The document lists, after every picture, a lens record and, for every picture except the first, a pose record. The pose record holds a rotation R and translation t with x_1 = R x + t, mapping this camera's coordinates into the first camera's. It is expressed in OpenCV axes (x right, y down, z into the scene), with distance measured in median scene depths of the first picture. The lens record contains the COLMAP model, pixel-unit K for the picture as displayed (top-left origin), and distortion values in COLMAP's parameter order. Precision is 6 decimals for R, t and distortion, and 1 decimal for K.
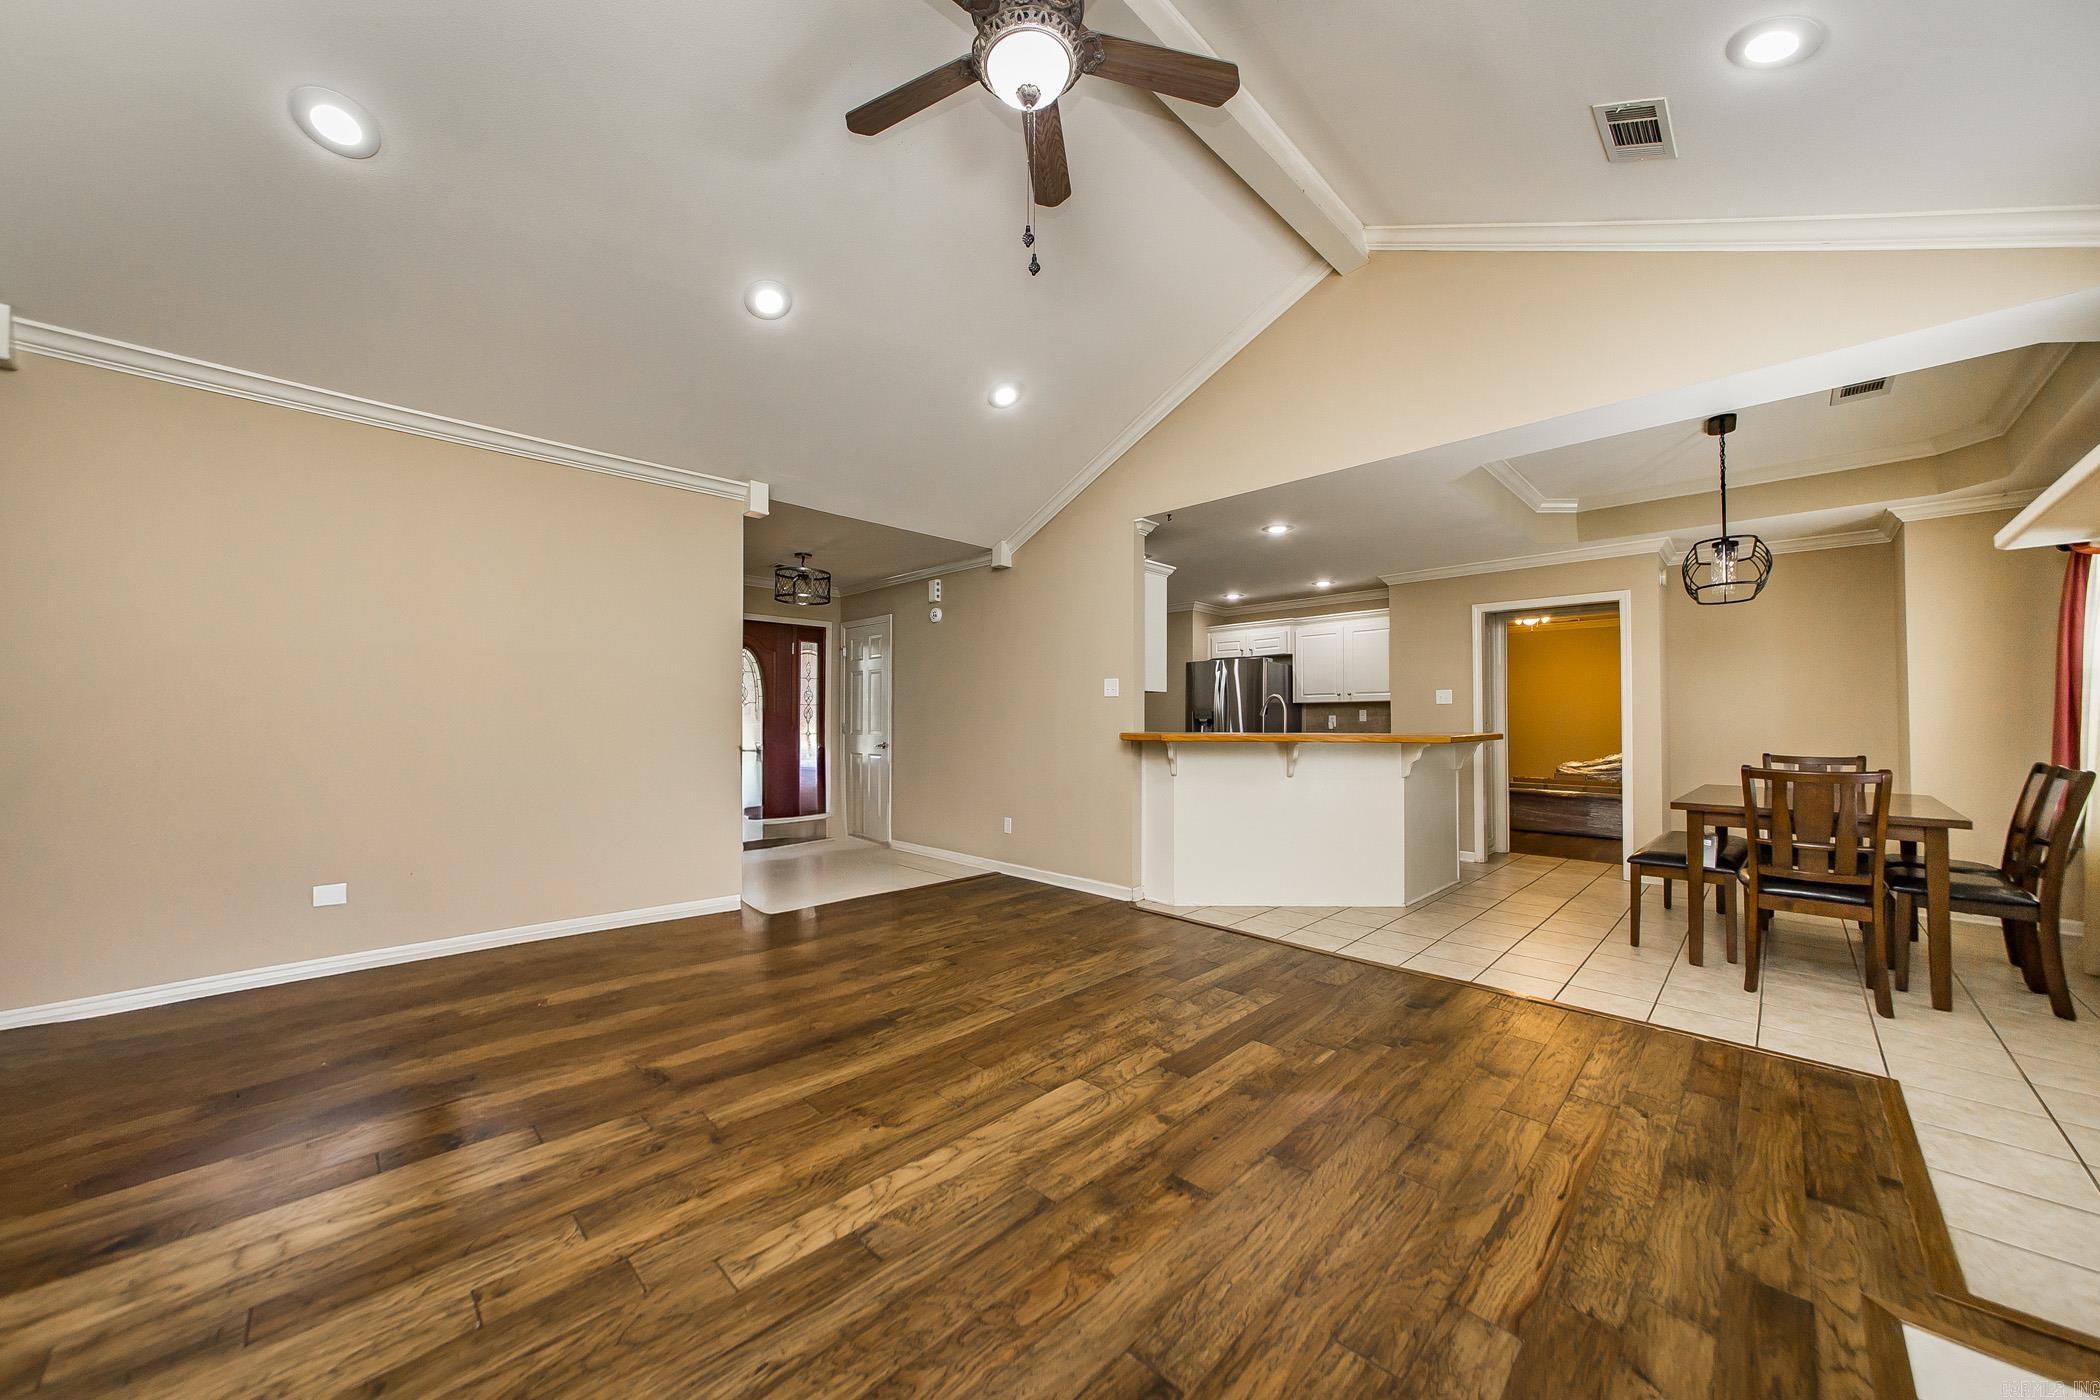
lens RADIAL K [[746.0, 0, 1057.3], [0, 746.0, 708.8], [0, 0, 1]] dist [-0.009584, 0.002387]
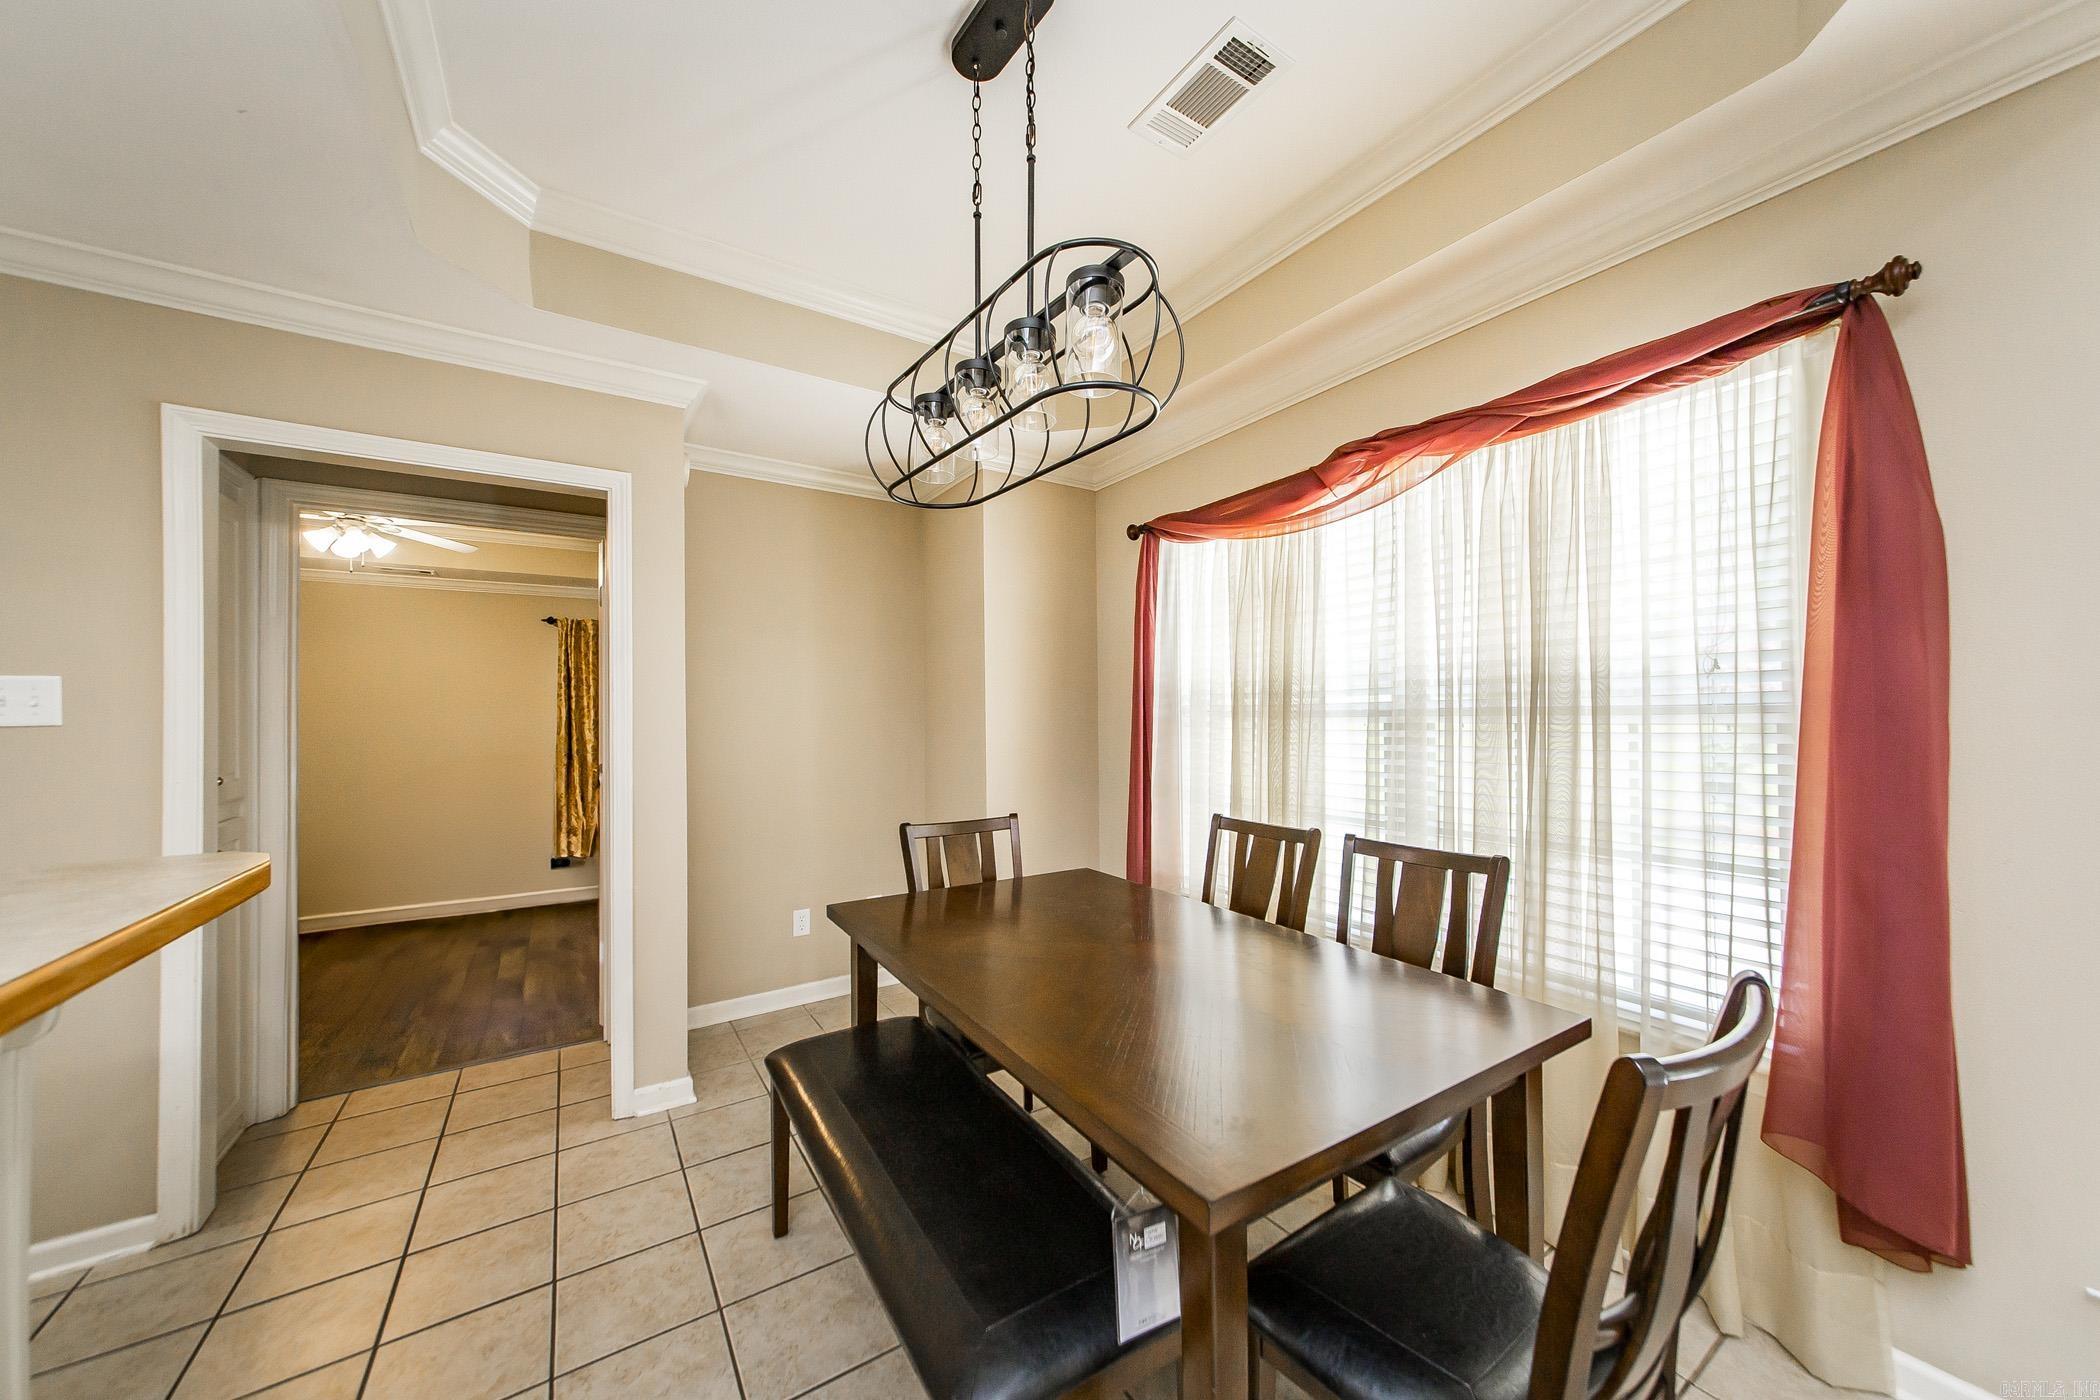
lens RADIAL K [[746.0, 0, 1043.2], [0, 746.0, 703.2], [0, 0, 1]] dist [-0.009584, 0.002387]
pose [[0.225049, 0.011987, 0.974274, 0.525537], [-0.004049, 0.999927, -0.011368, -0.021670], [-0.974339, -0.001386, 0.225081, 0.888457]]
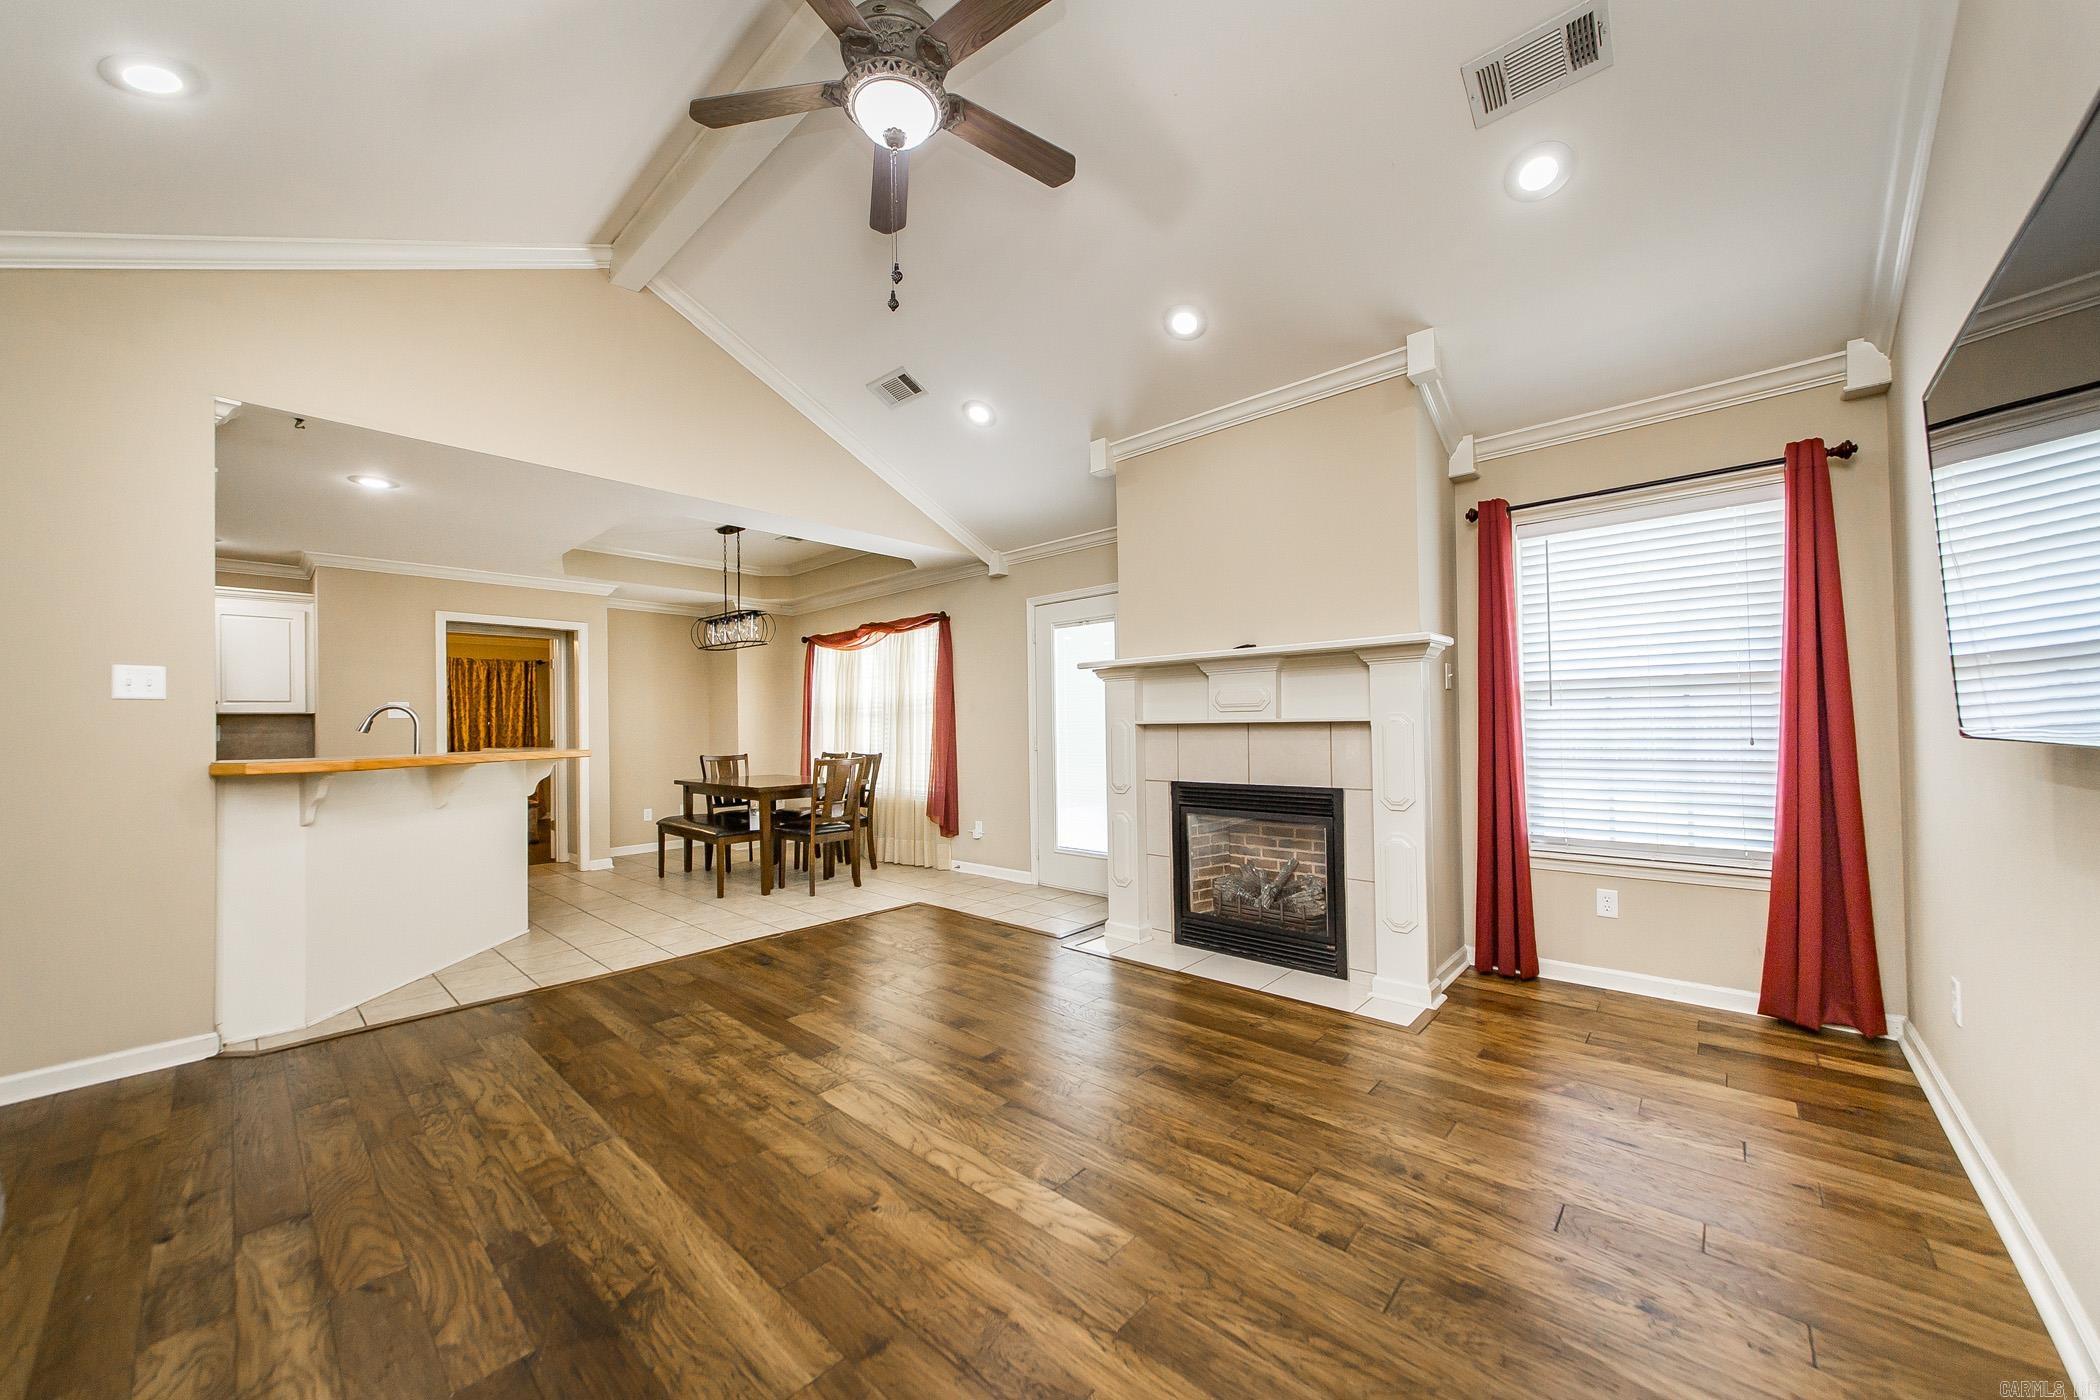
lens RADIAL K [[746.0, 0, 1032.9], [0, 746.0, 721.0], [0, 0, 1]] dist [-0.009584, 0.002387]
pose [[-0.028457, 0.006147, 0.999576, -0.586502], [0.000718, 0.999981, -0.006129, 0.003412], [-0.999595, 0.000543, -0.028460, 0.446925]]
